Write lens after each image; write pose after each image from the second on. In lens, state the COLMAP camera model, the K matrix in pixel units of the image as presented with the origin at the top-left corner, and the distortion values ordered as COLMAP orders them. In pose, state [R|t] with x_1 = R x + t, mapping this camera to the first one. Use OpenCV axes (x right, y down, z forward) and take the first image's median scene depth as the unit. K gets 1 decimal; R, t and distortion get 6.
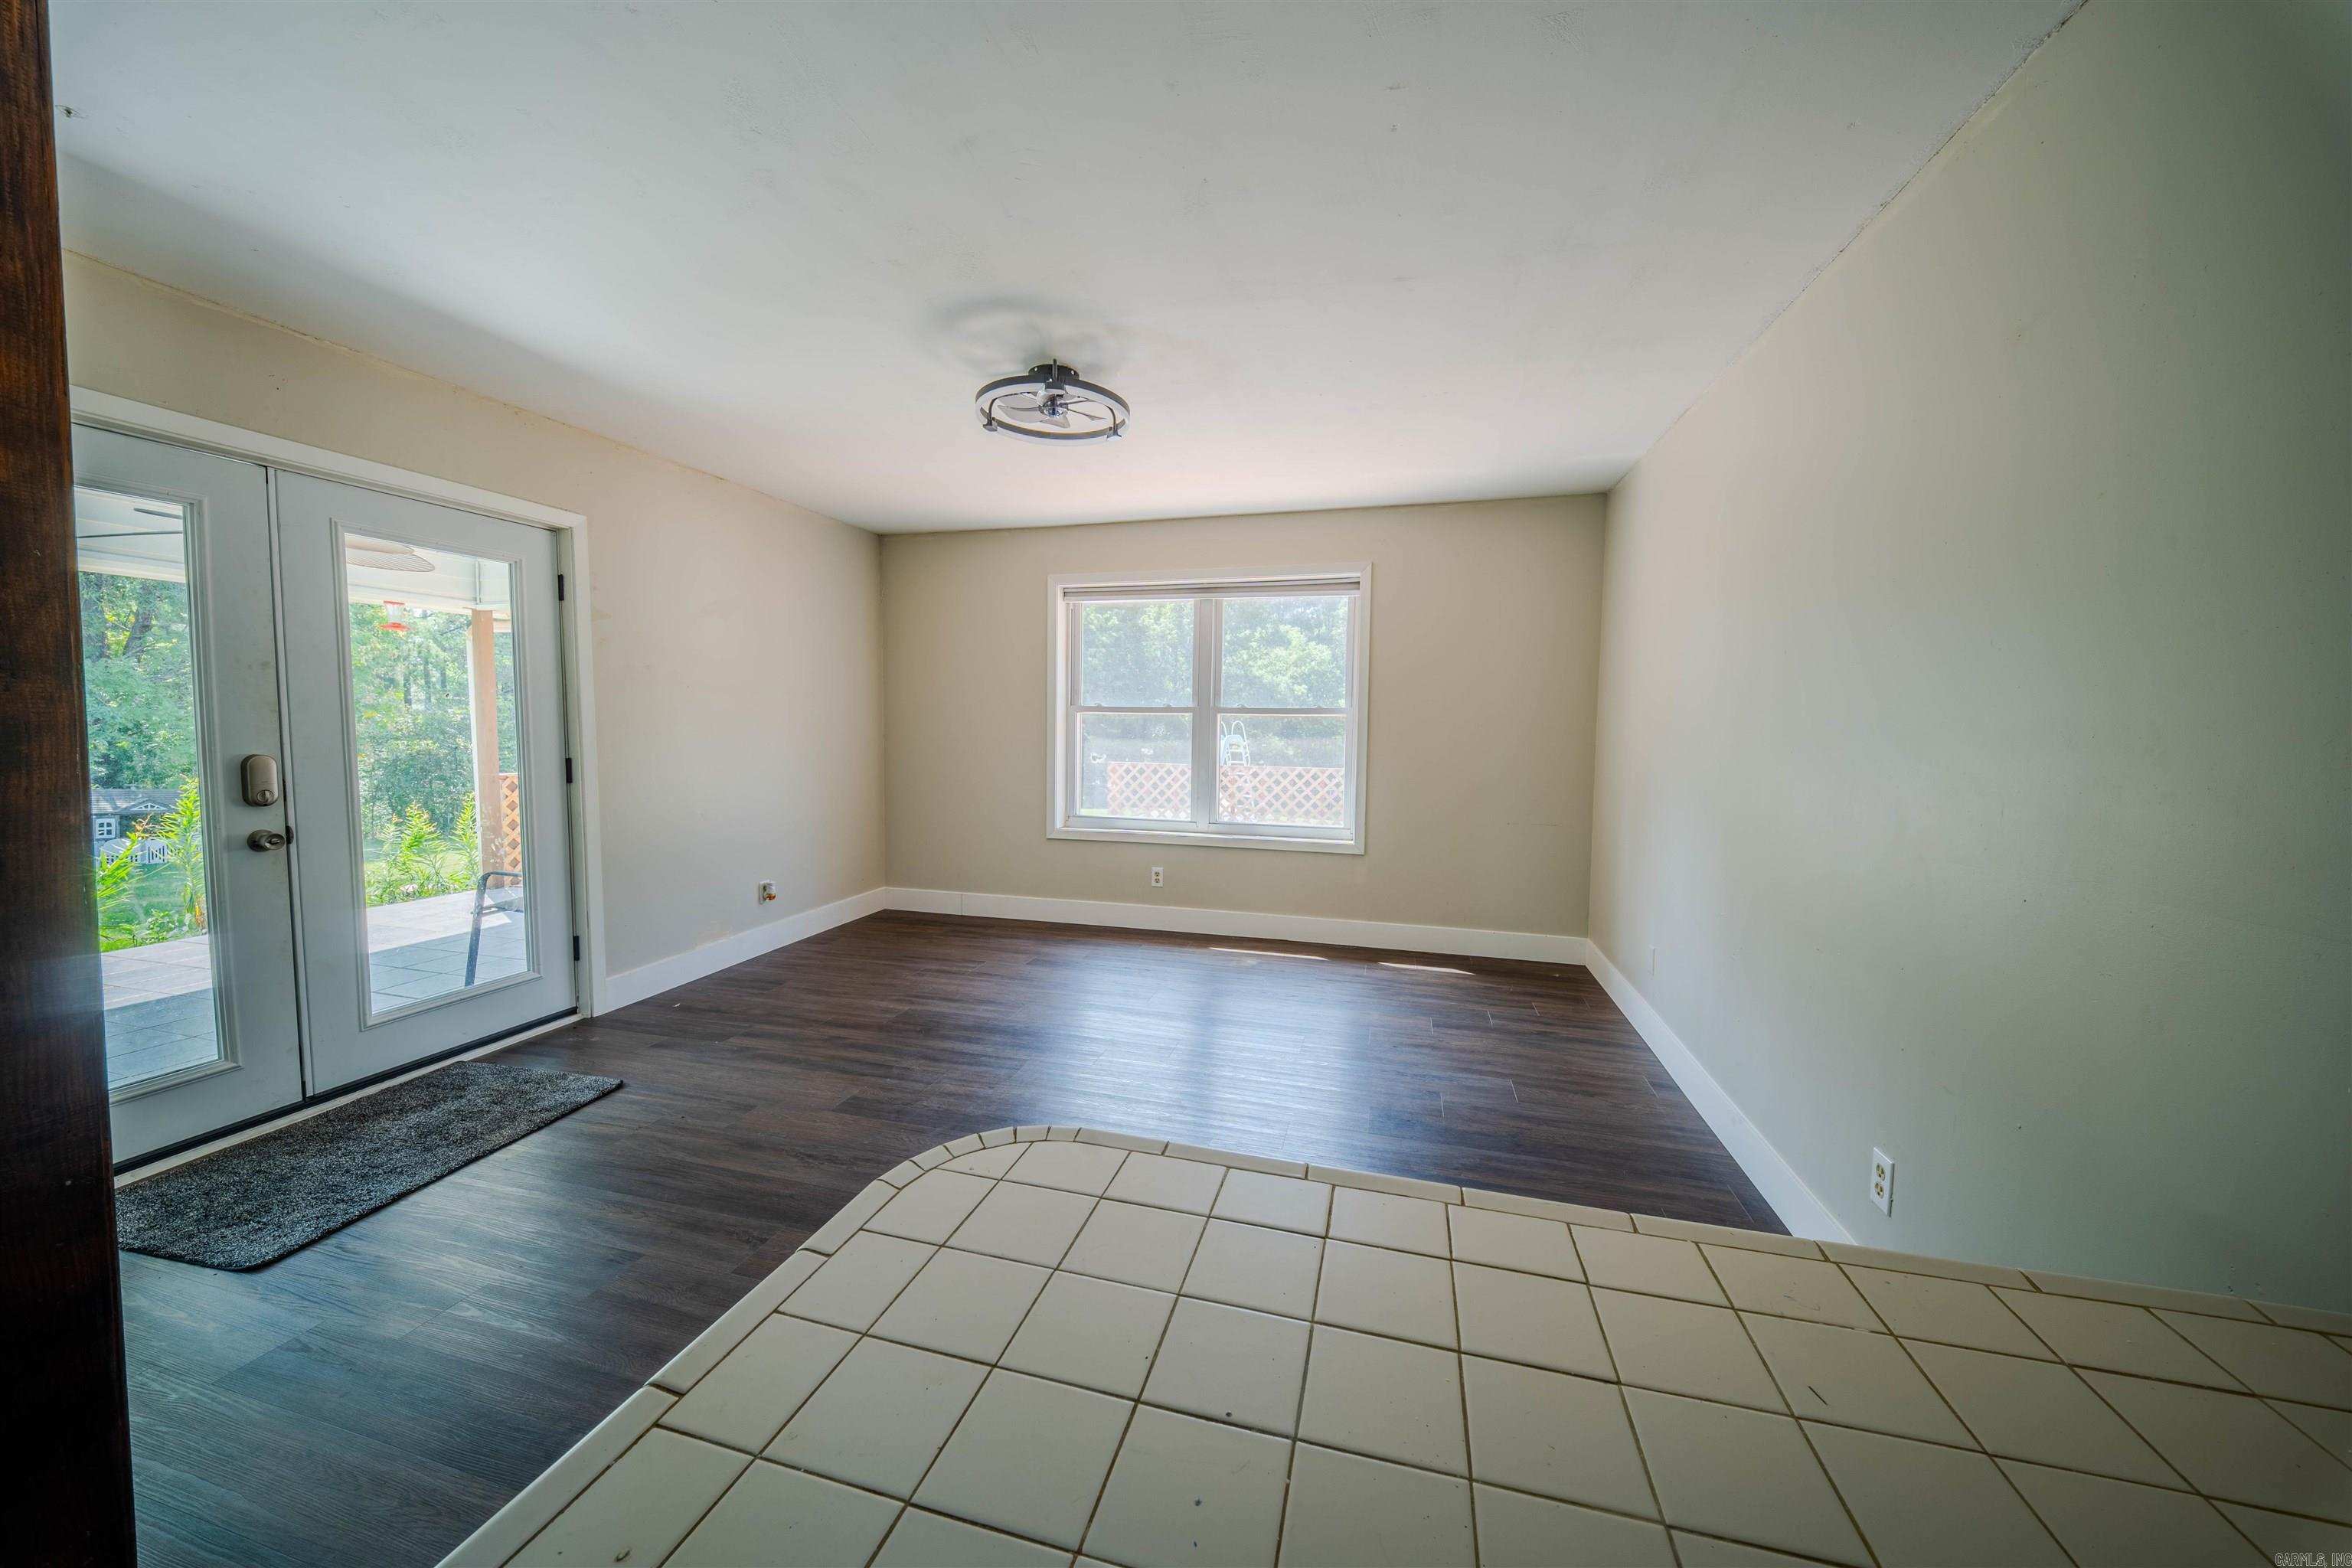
lens RADIAL K [[820.8, 0, 1180.4], [0, 820.8, 779.2], [0, 0, 1]] dist [0.001086, 0.000024]
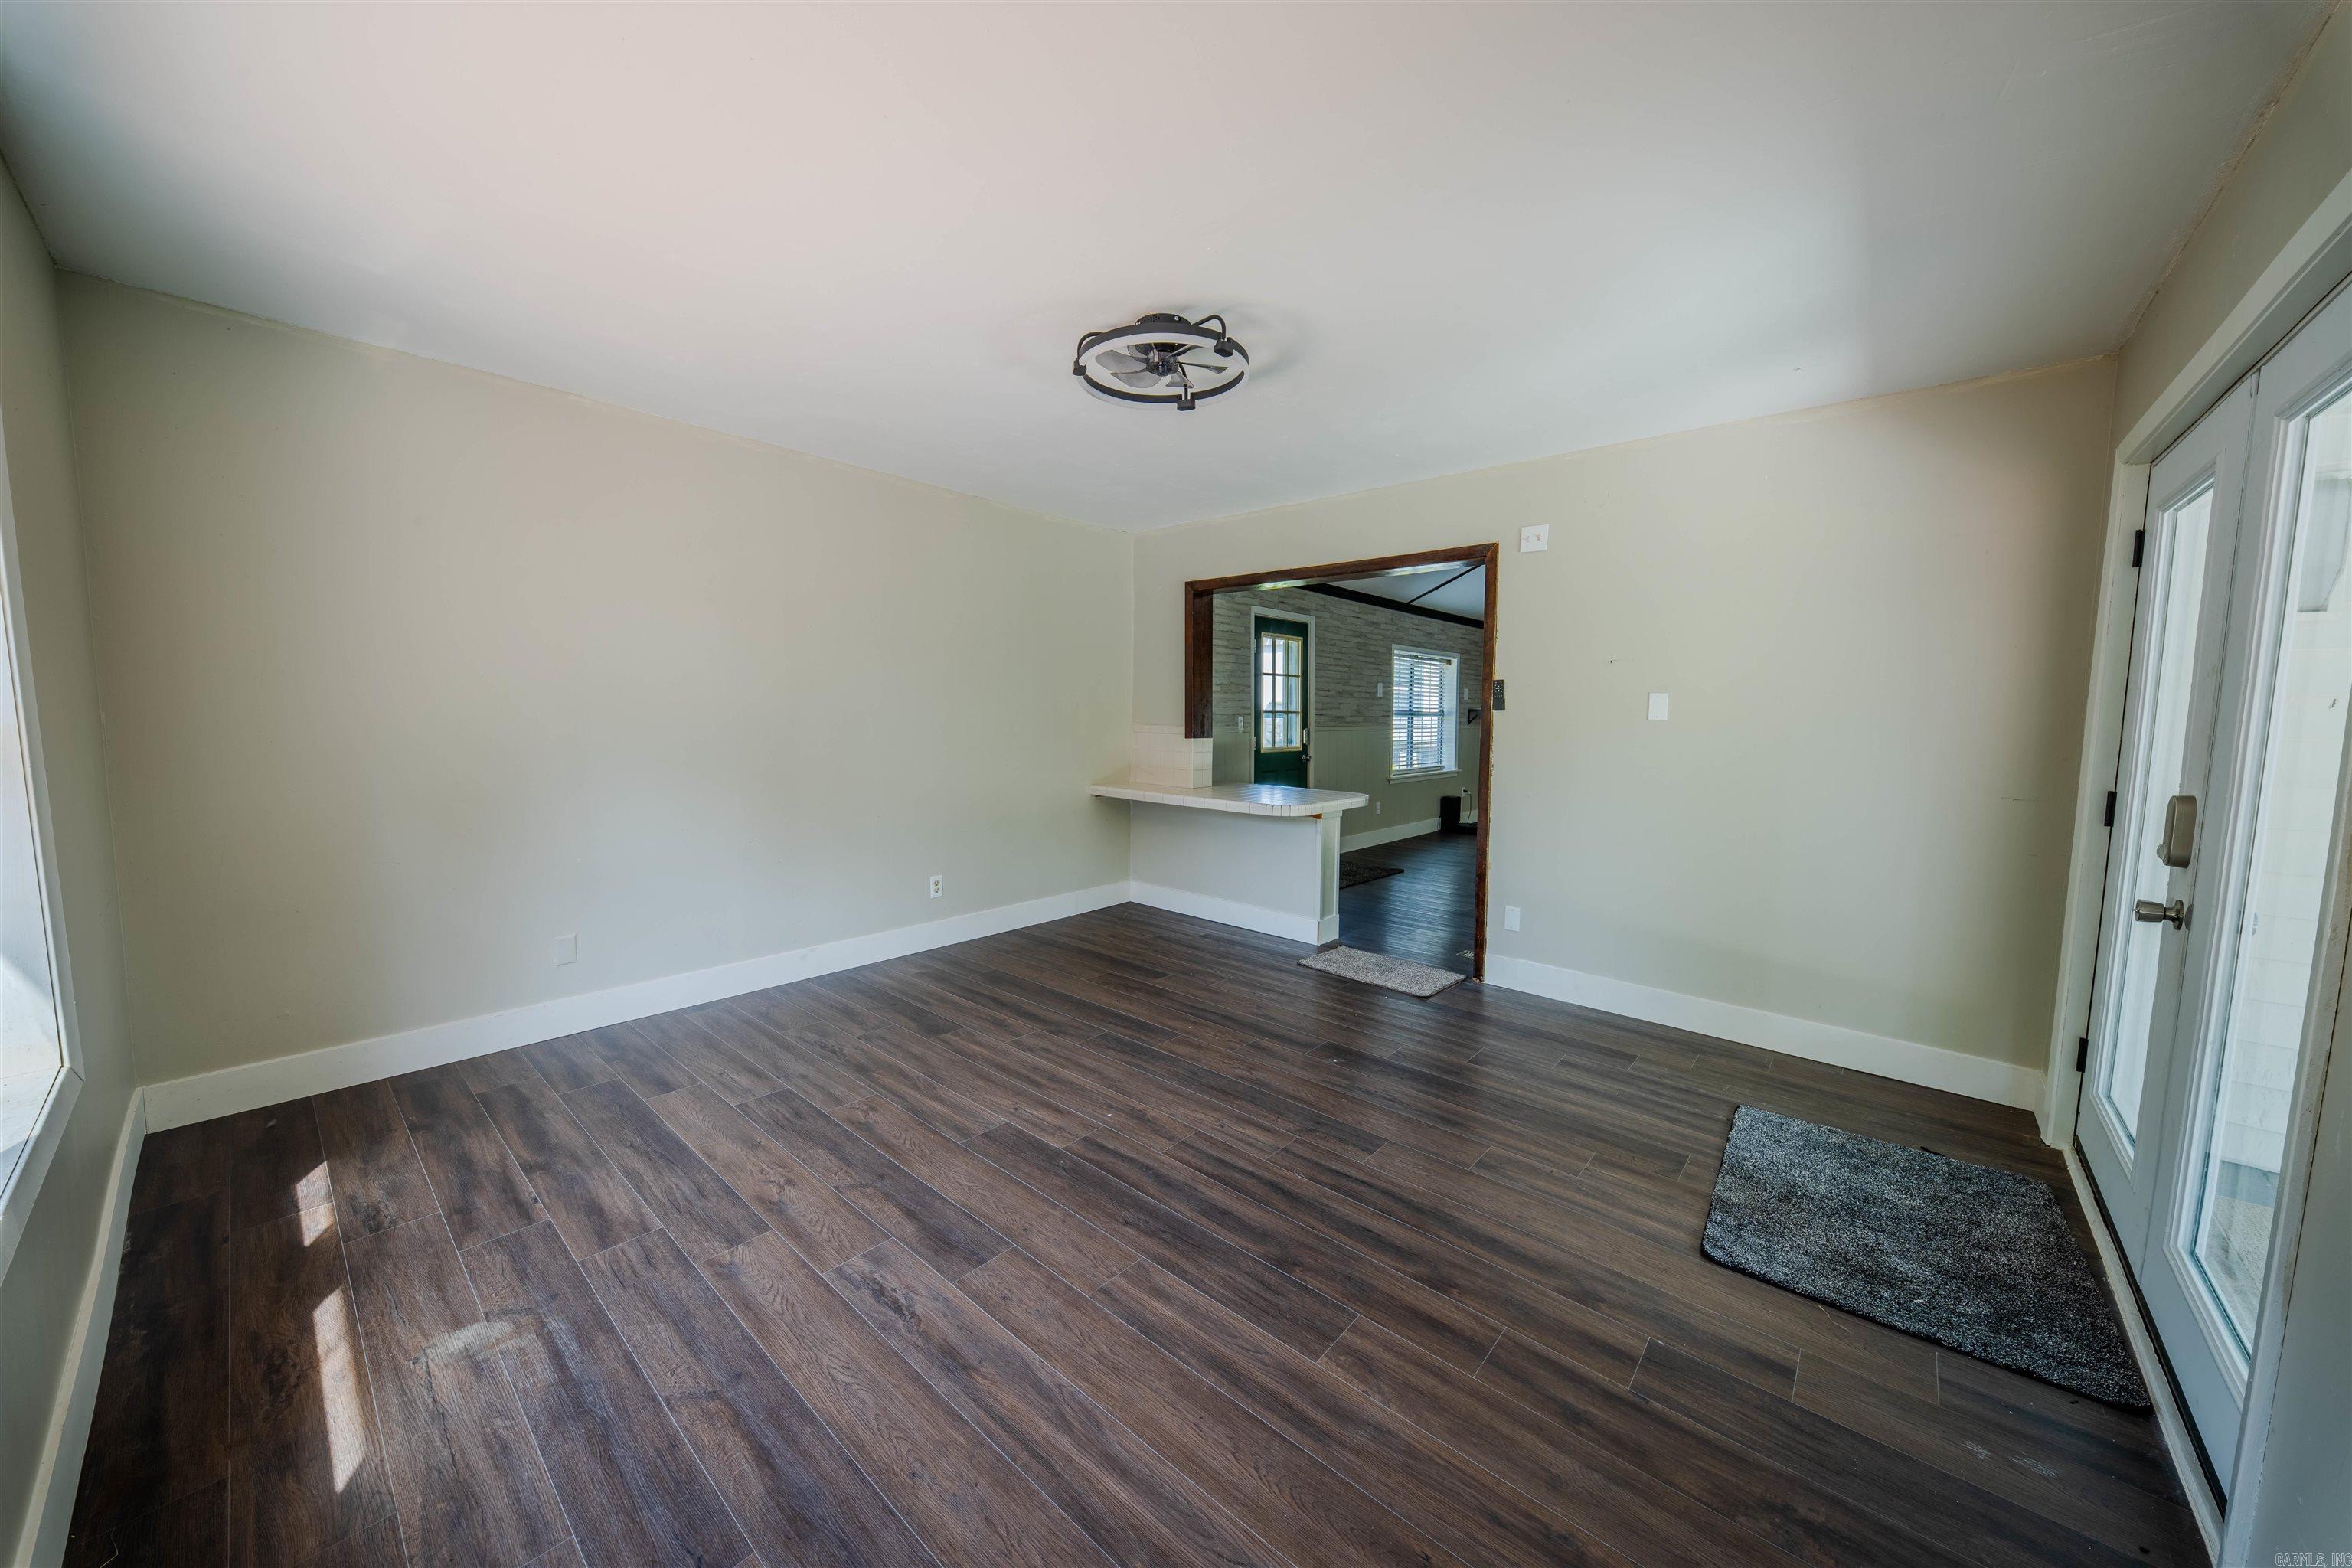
lens RADIAL K [[820.8, 0, 1171.3], [0, 820.8, 784.5], [0, 0, 1]] dist [0.001086, 0.000024]
pose [[-0.896402, -0.062089, 0.438871, -0.482644], [0.010846, 0.986771, 0.161756, -0.122984], [-0.443109, 0.149759, -0.883870, 1.531656]]
